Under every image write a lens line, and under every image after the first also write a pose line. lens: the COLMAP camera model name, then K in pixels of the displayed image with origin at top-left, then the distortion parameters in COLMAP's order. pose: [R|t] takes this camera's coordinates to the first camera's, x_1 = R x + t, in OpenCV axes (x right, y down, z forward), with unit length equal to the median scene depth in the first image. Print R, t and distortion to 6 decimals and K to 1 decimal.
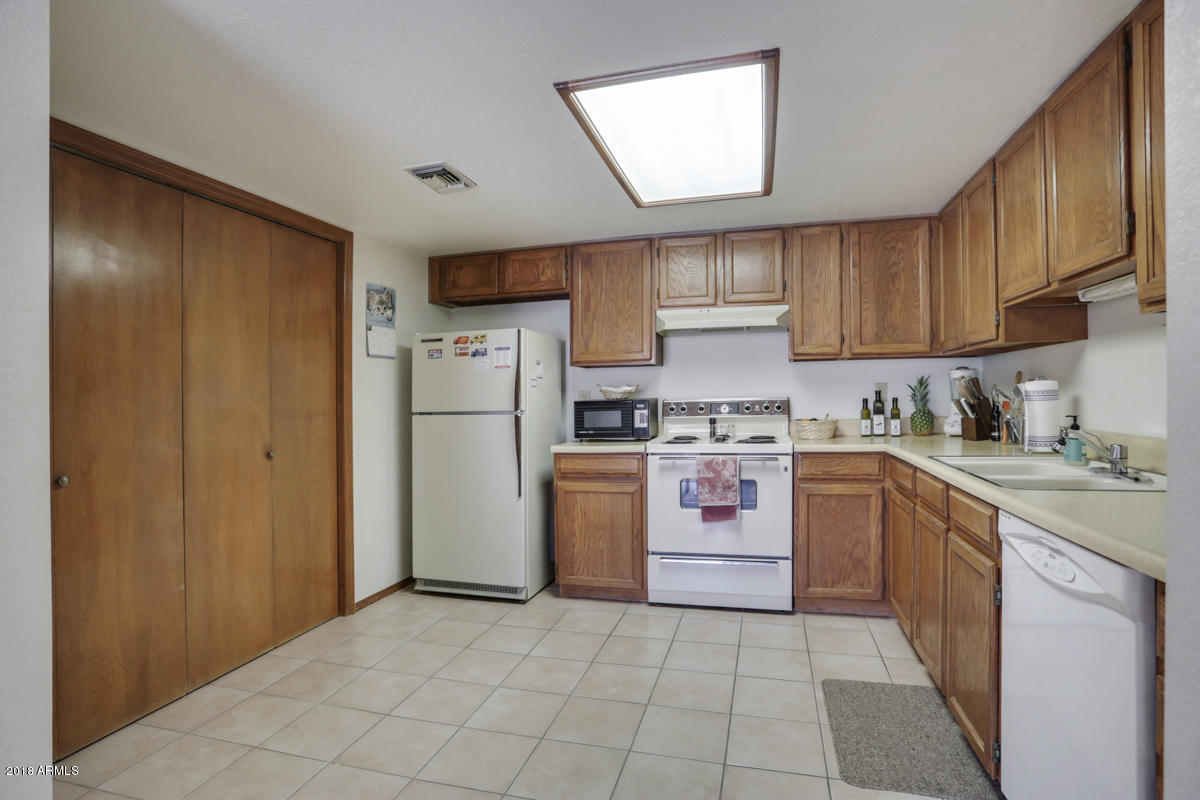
lens RADIAL K [[632.8, 0, 615.5], [0, 632.8, 398.8], [0, 0, 1]] dist [0.000671, 0.002168]
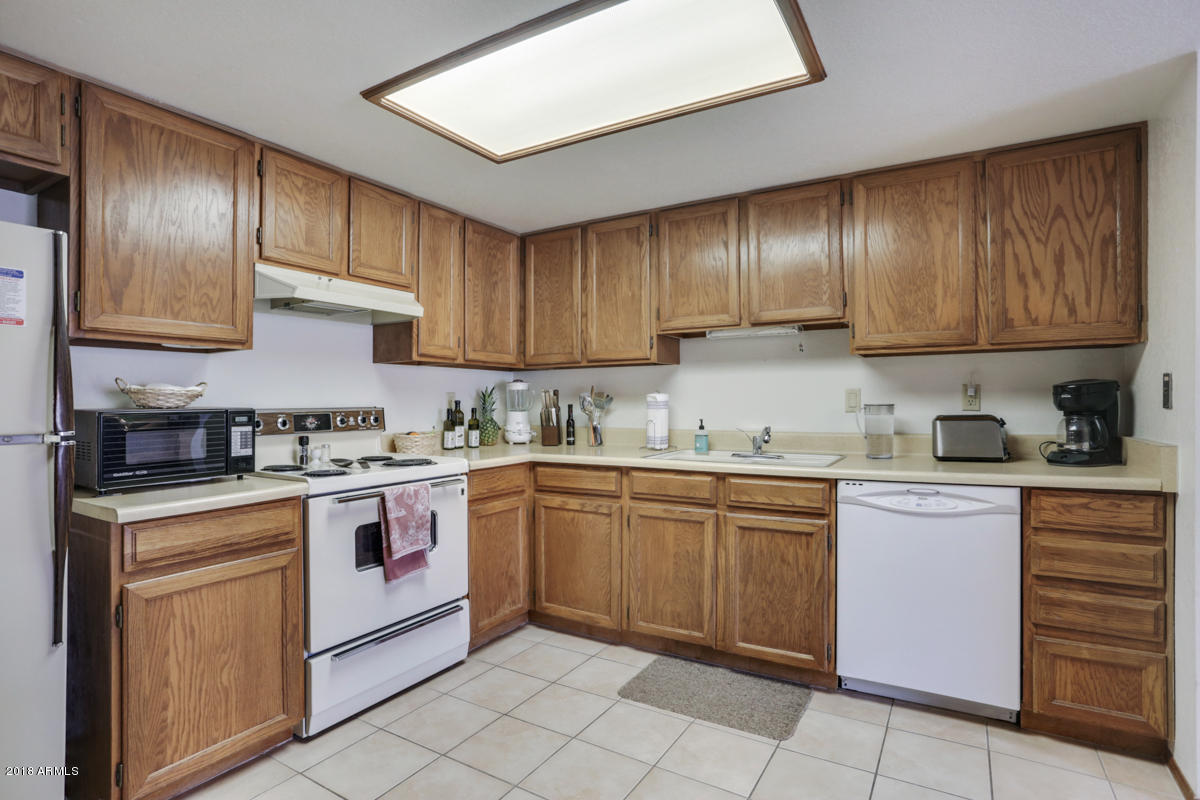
lens RADIAL K [[618.8, 0, 600.4], [0, 618.8, 413.9], [0, 0, 1]] dist [-0.068900, 0.045472]
pose [[0.293404, -0.002483, 0.955985, -0.420772], [0.009851, 0.999951, -0.000426, 0.009939], [-0.955938, 0.009542, 0.293414, 0.547078]]
